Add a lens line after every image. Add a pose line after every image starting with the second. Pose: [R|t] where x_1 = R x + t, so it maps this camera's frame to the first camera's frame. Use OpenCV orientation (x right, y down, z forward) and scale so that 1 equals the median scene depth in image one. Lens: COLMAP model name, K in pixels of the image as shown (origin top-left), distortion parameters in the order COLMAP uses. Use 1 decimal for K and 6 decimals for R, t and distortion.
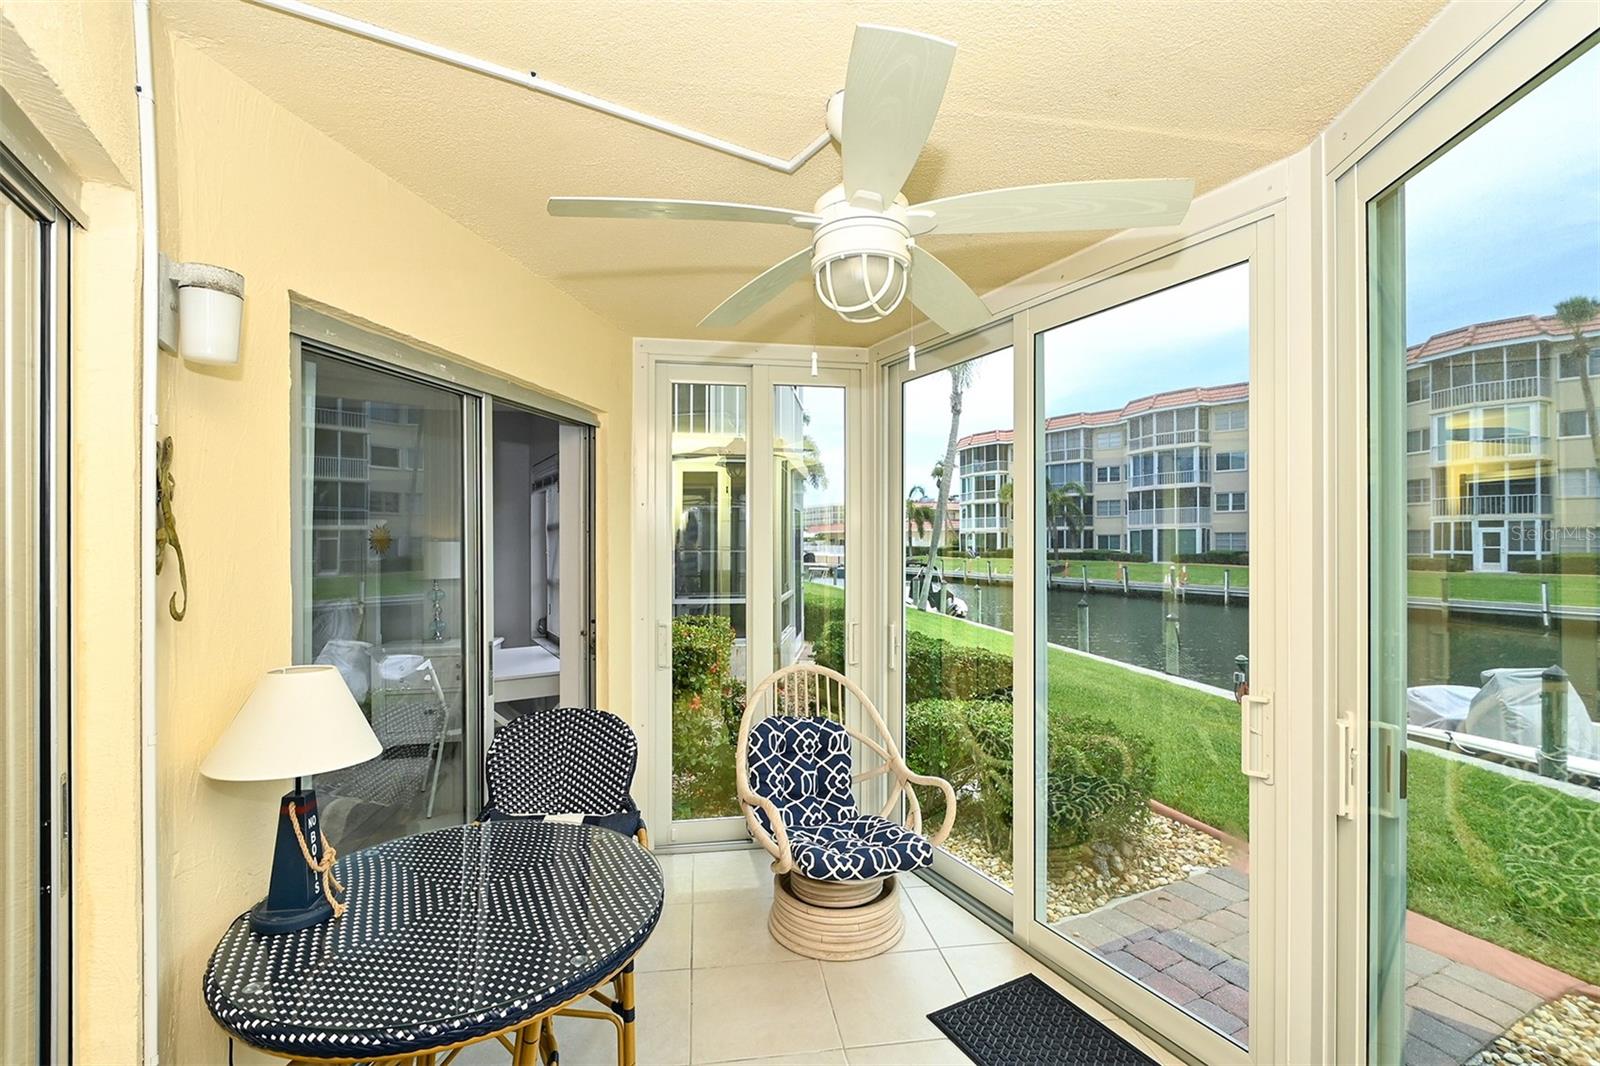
lens RADIAL K [[710.7, 0, 807.3], [0, 710.7, 543.7], [0, 0, 1]] dist [0.005407, -0.003728]
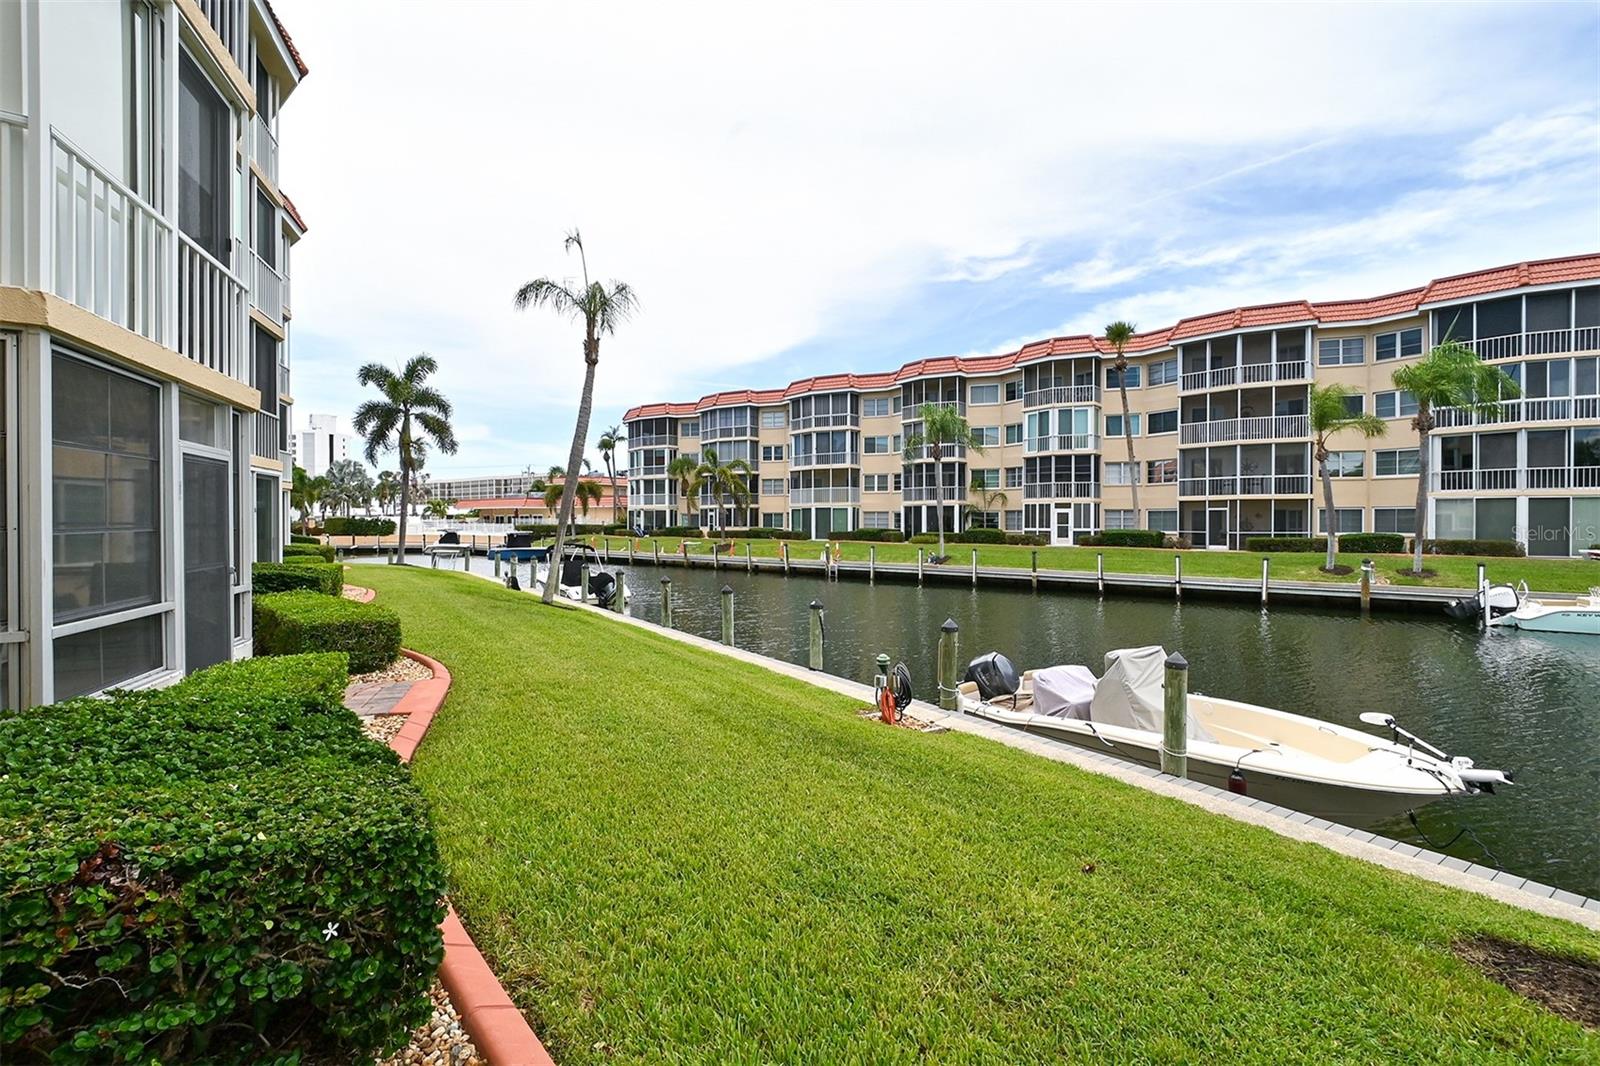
lens RADIAL K [[710.7, 0, 793.4], [0, 710.7, 524.1], [0, 0, 1]] dist [0.005407, -0.003728]
pose [[0.912813, 0.000563, 0.408377, 0.040932], [-0.001745, 0.999995, 0.002523, 0.001013], [-0.408373, -0.003016, 0.912810, 0.069211]]
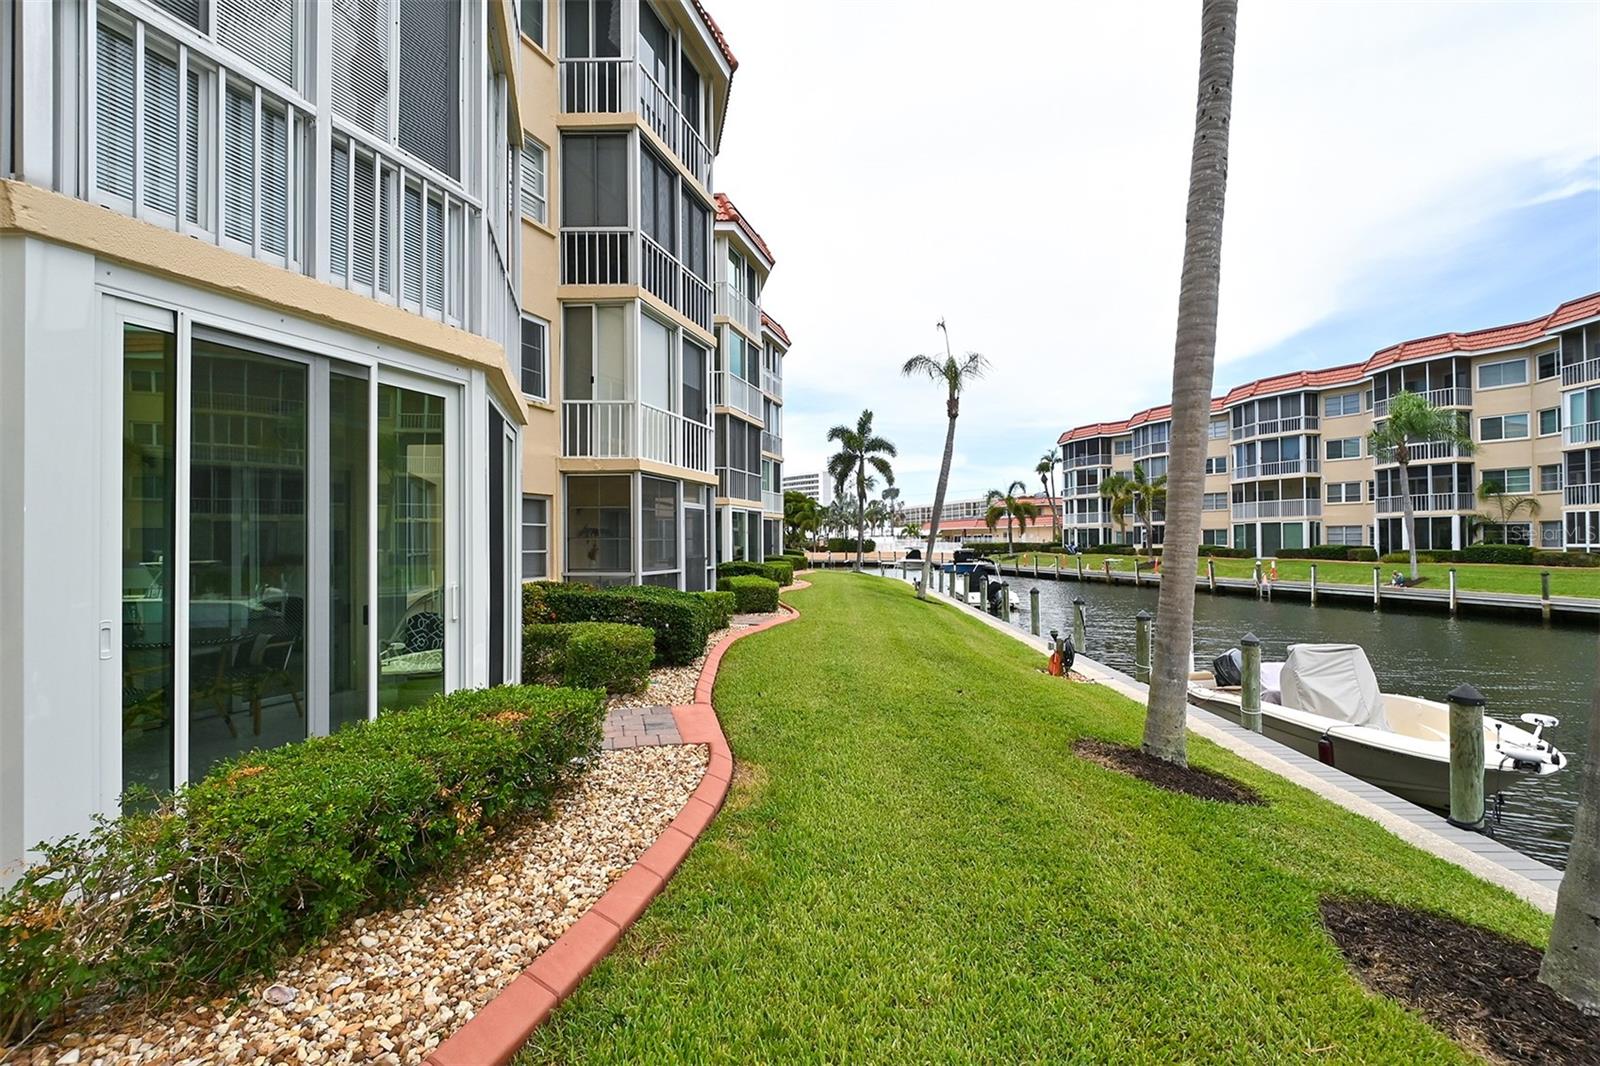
lens RADIAL K [[710.7, 0, 813.4], [0, 710.7, 537.6], [0, 0, 1]] dist [0.005407, -0.003728]
pose [[0.978461, -0.005074, -0.206369, 0.107940], [0.003705, 0.999969, -0.007017, 0.003915], [0.206398, 0.006101, 0.978449, -0.053346]]
